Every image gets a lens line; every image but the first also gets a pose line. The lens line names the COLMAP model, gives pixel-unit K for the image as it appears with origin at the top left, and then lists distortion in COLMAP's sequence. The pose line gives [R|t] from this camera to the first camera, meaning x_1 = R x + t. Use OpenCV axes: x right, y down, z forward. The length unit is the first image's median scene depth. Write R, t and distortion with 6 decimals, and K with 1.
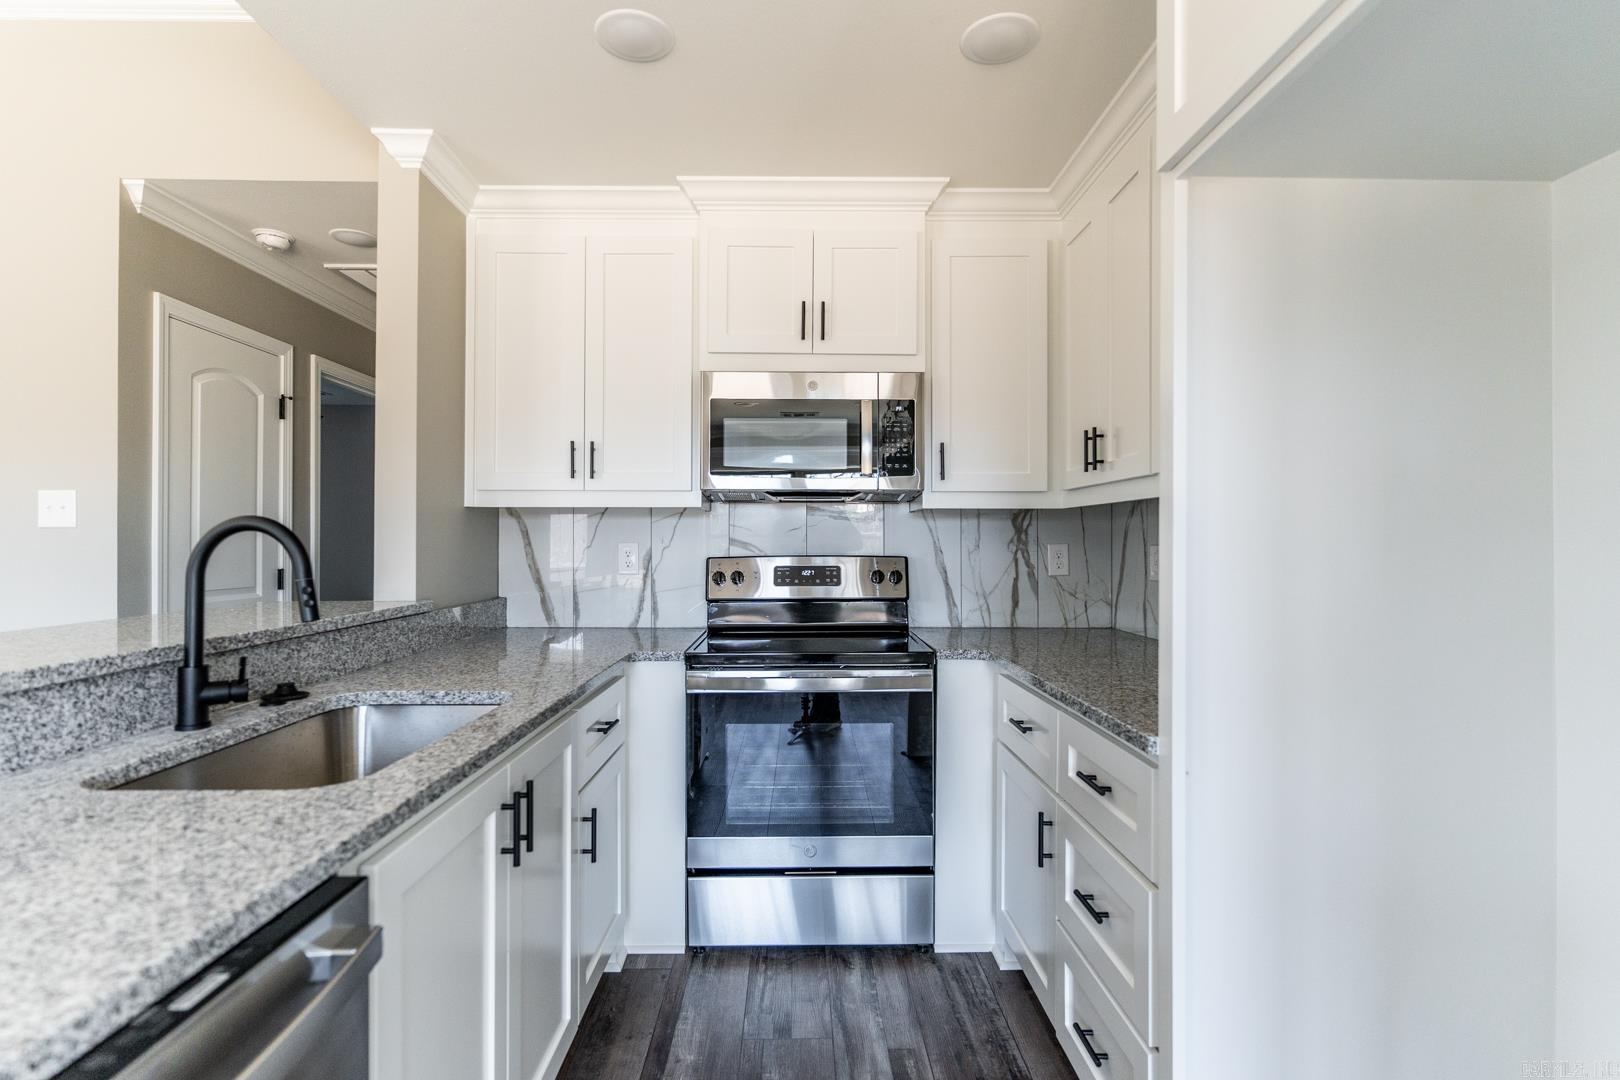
lens RADIAL K [[787.0, 0, 808.2], [0, 787.0, 539.1], [0, 0, 1]] dist [-0.001407, 0.000082]
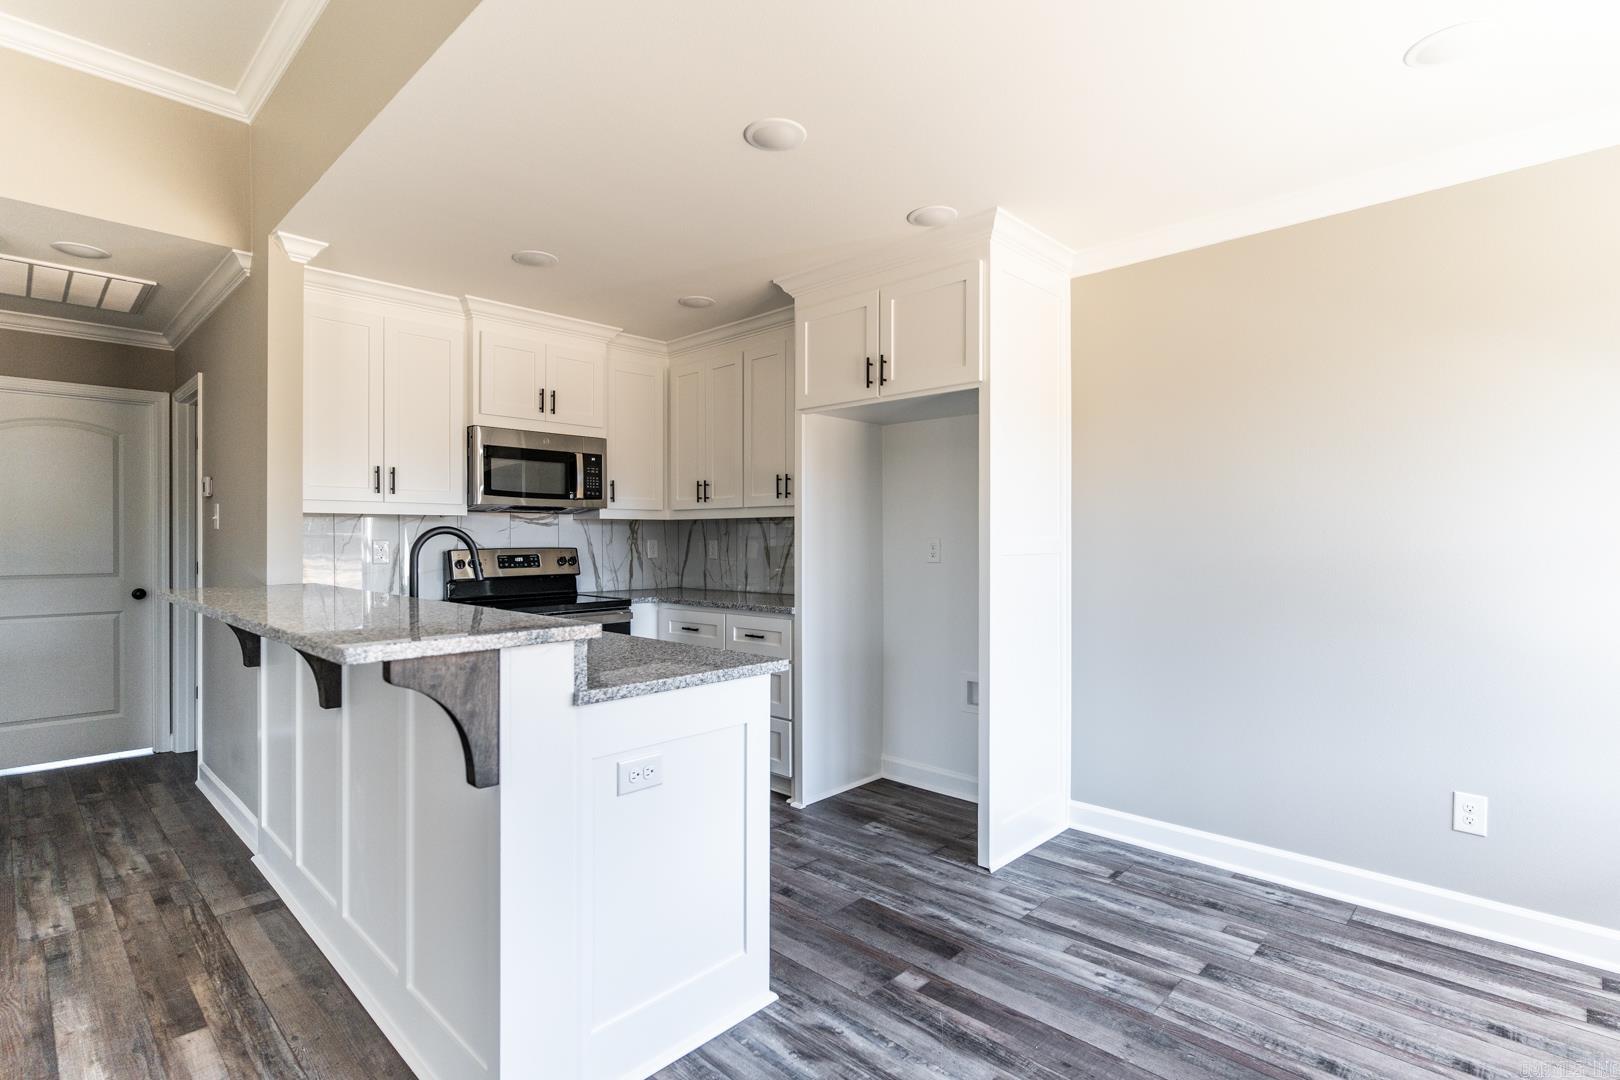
lens RADIAL K [[787.0, 0, 811.6], [0, 787.0, 540.2], [0, 0, 1]] dist [-0.001407, 0.000082]
pose [[0.700249, -0.004754, 0.713883, -0.888160], [-0.000011, 0.999978, 0.006670, -0.005415], [-0.713899, -0.004678, 0.700233, -0.594675]]
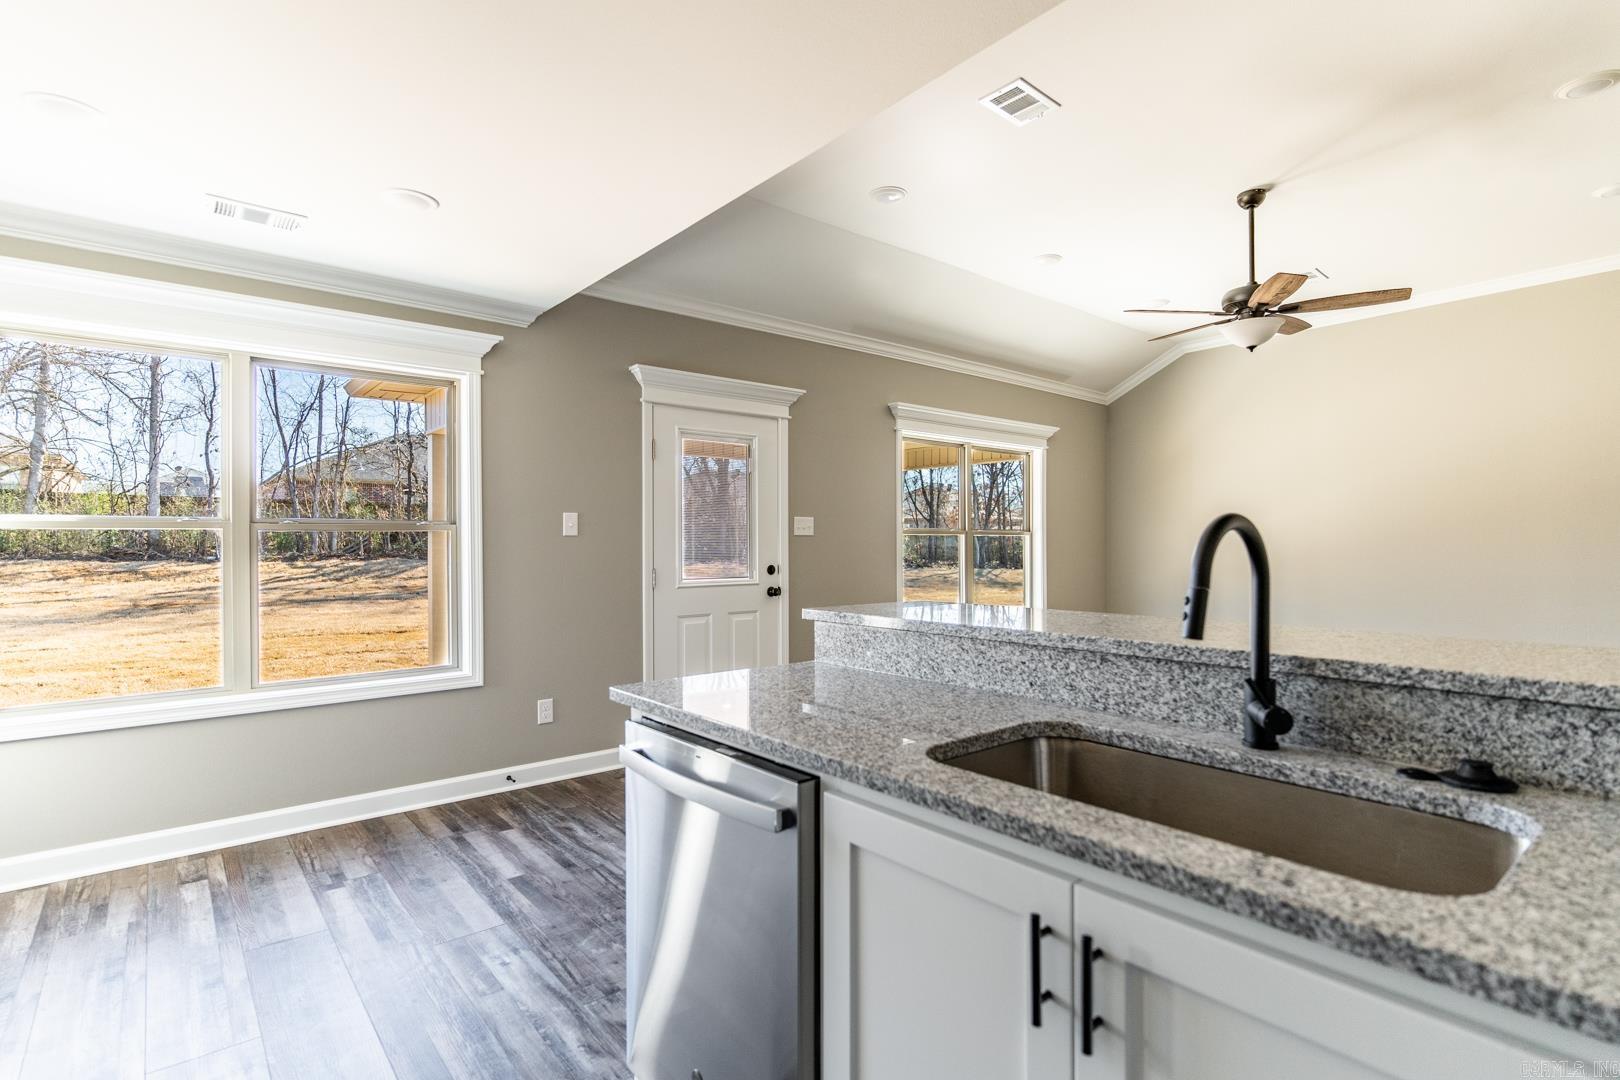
lens RADIAL K [[787.0, 0, 804.6], [0, 787.0, 534.4], [0, 0, 1]] dist [-0.001407, 0.000082]
pose [[-0.779864, -0.003889, -0.625936, 0.125224], [0.006255, 0.999882, -0.014006, 0.001765], [0.625917, -0.014838, -0.779748, 0.841968]]
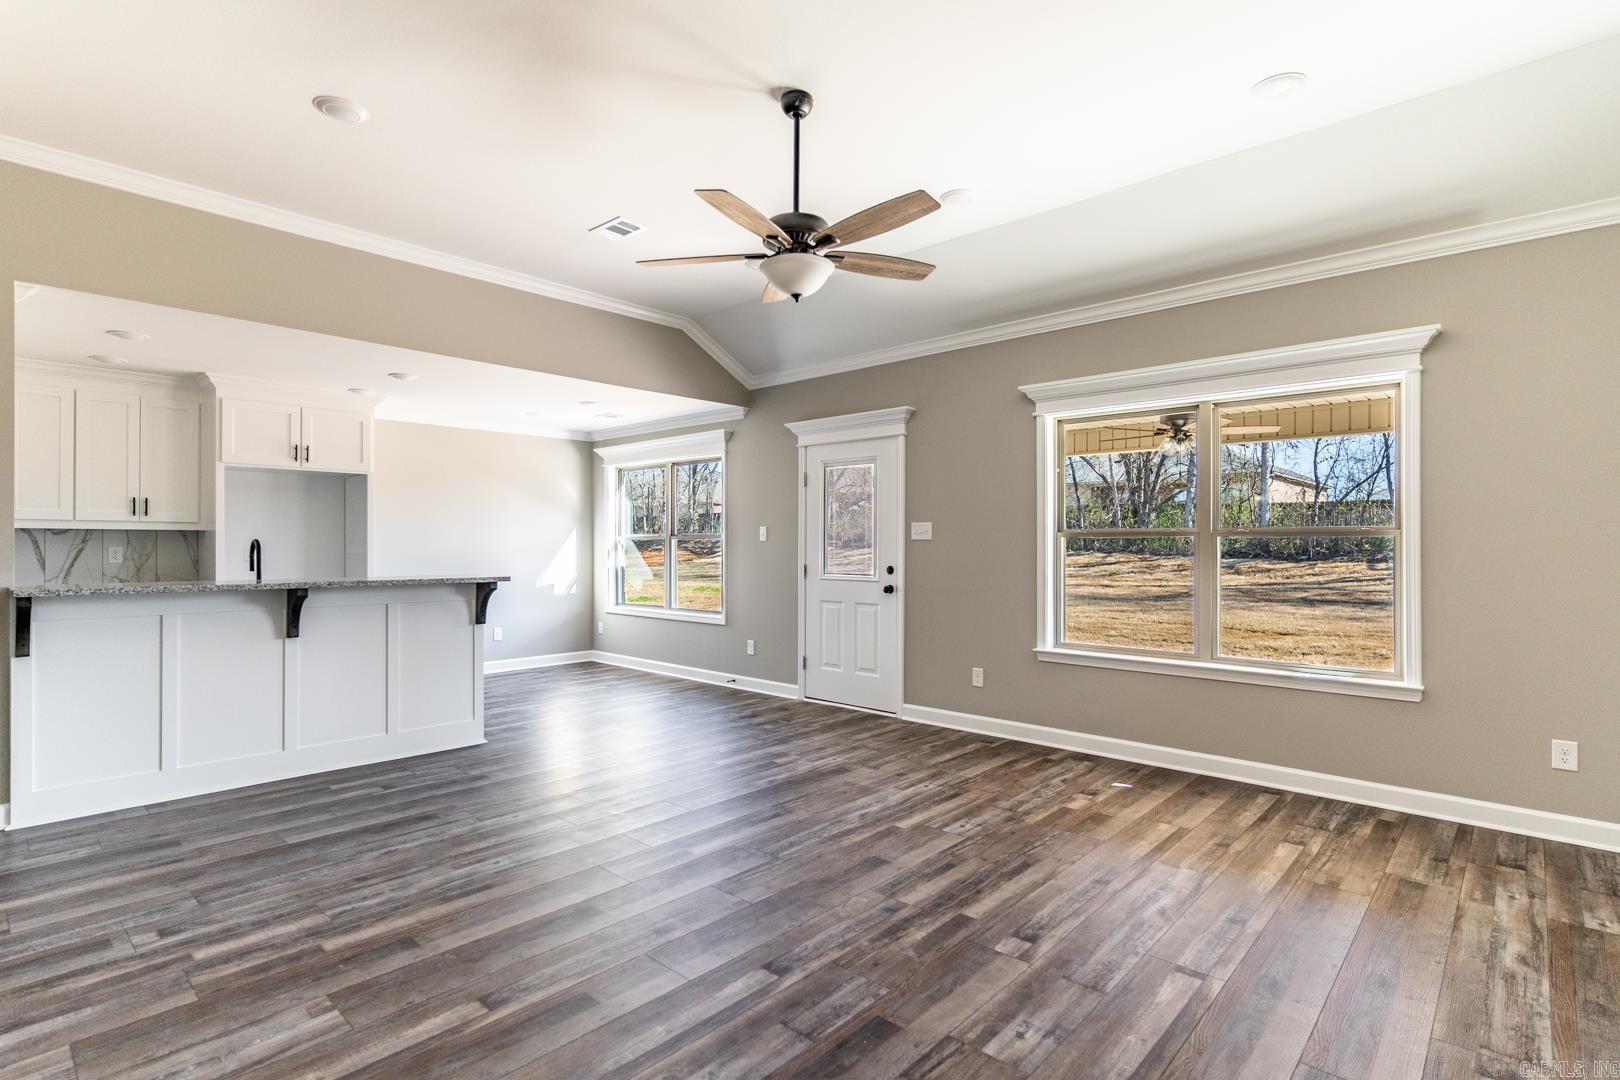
lens RADIAL K [[787.0, 0, 793.1], [0, 787.0, 544.5], [0, 0, 1]] dist [-0.001407, 0.000082]
pose [[-0.719437, -0.000717, 0.694557, -2.778918], [-0.004128, 0.999986, -0.003244, -0.002836], [-0.694546, -0.005201, -0.719430, 1.095939]]
